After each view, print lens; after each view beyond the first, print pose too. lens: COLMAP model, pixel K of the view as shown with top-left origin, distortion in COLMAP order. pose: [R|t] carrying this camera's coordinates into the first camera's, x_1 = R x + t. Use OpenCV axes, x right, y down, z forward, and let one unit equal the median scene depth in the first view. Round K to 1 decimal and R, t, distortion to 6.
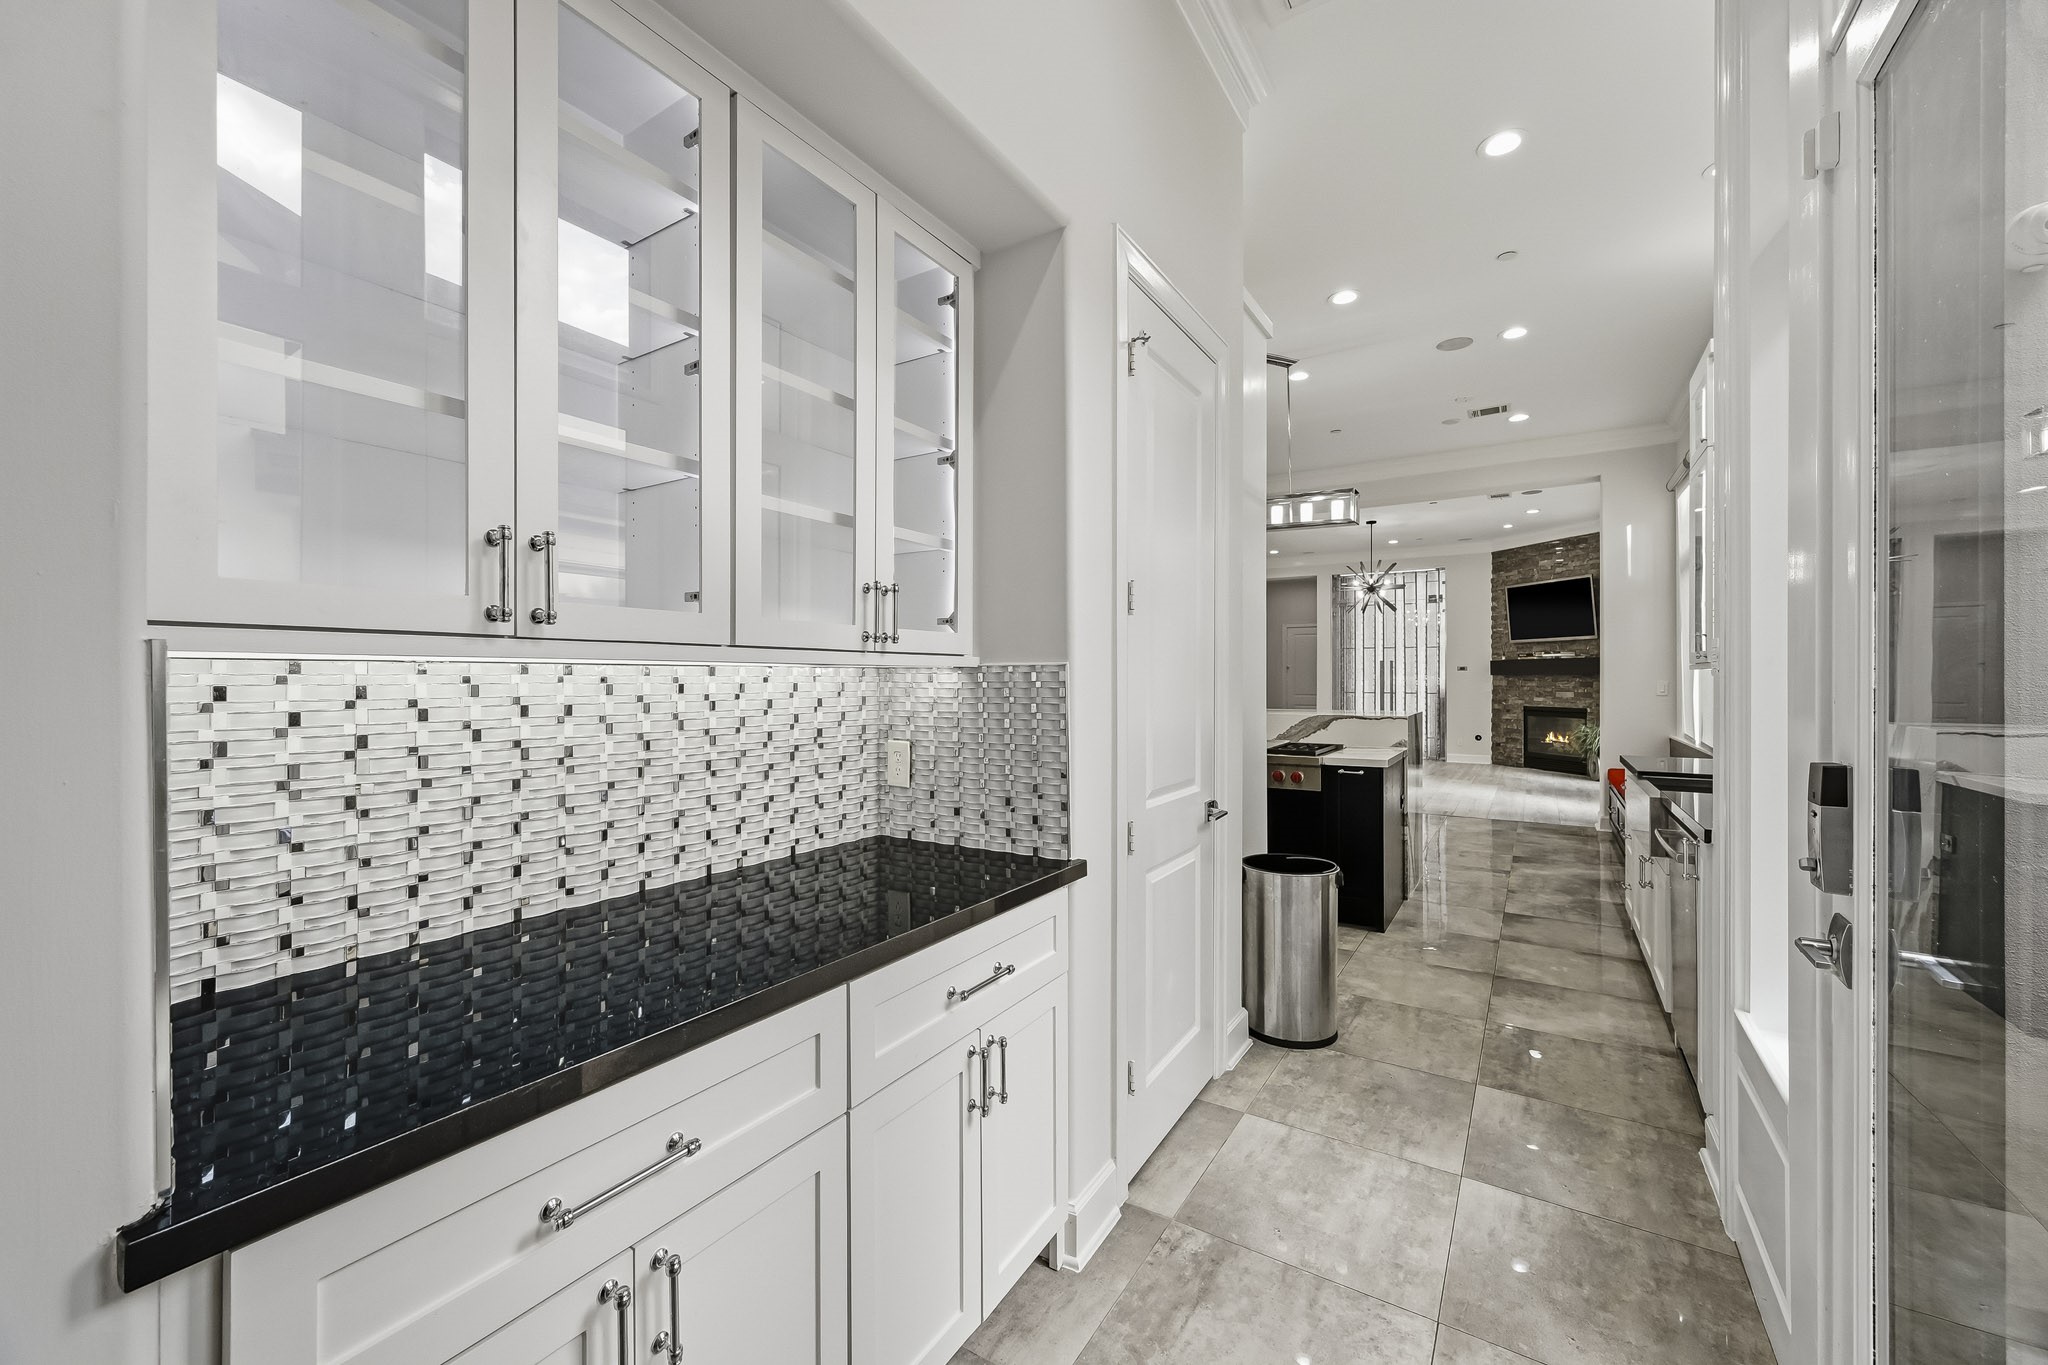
lens RADIAL K [[812.7, 0, 1016.3], [0, 812.7, 683.0], [0, 0, 1]] dist [-0.000916, 0.004157]
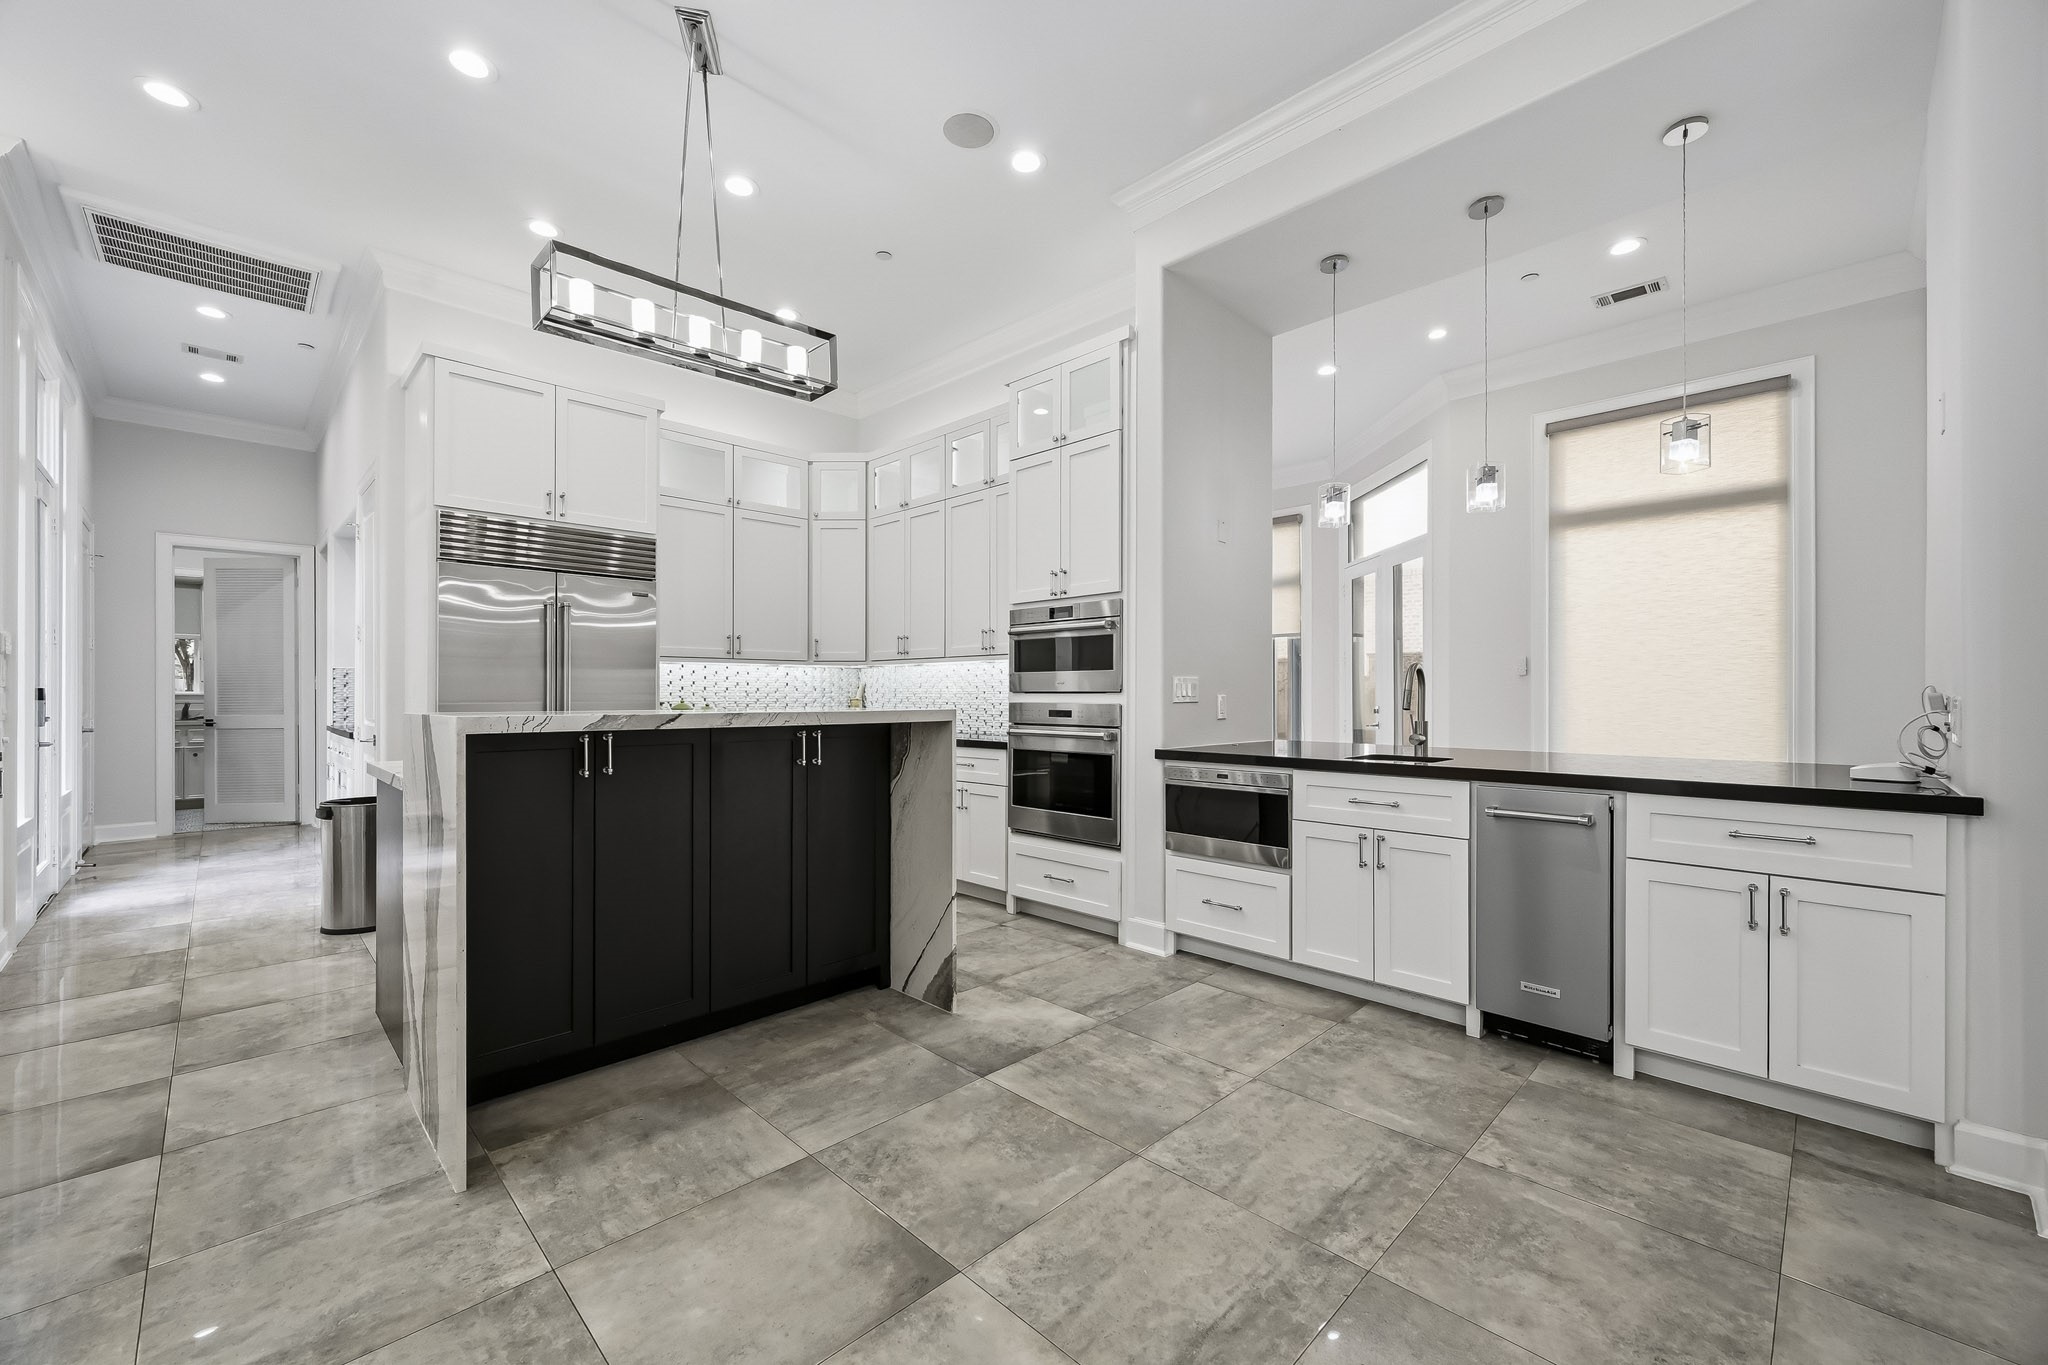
lens RADIAL K [[812.7, 0, 1016.3], [0, 812.7, 683.0], [0, 0, 1]] dist [-0.000916, 0.004157]
pose [[-0.219359, -0.004698, -0.975633, 0.369385], [-0.001689, 0.999989, -0.004436, 0.008987], [0.975643, 0.000675, -0.219365, 0.613280]]
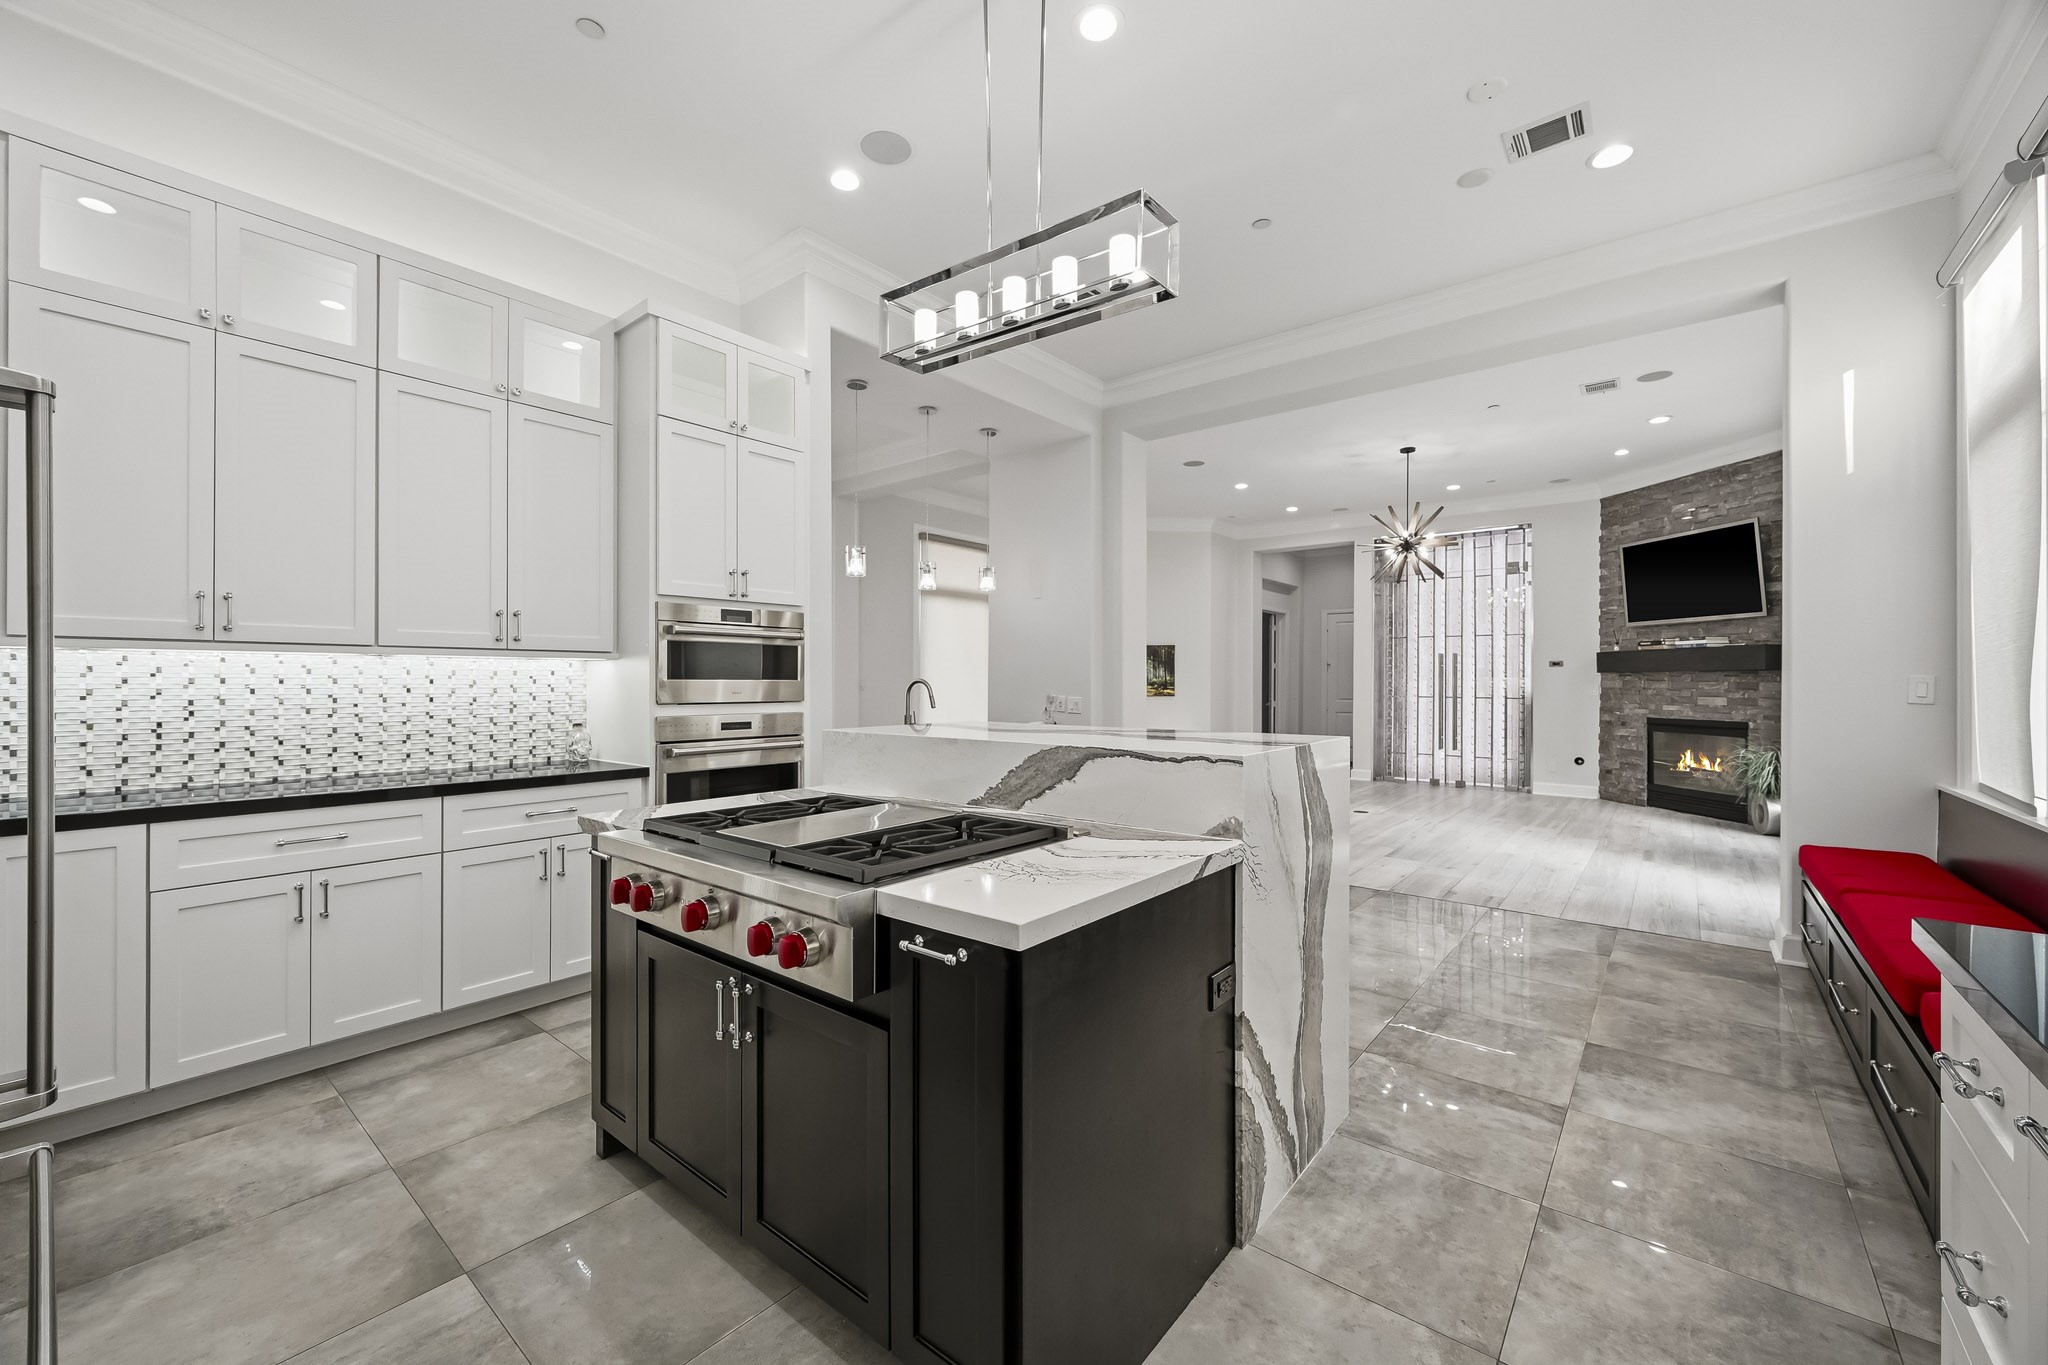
lens RADIAL K [[812.7, 0, 1016.3], [0, 812.7, 683.0], [0, 0, 1]] dist [-0.000916, 0.004157]
pose [[0.993249, 0.005437, -0.115874, 0.174857], [-0.005710, 0.999982, -0.002025, 0.003712], [0.115861, 0.002673, 0.993262, 0.256052]]
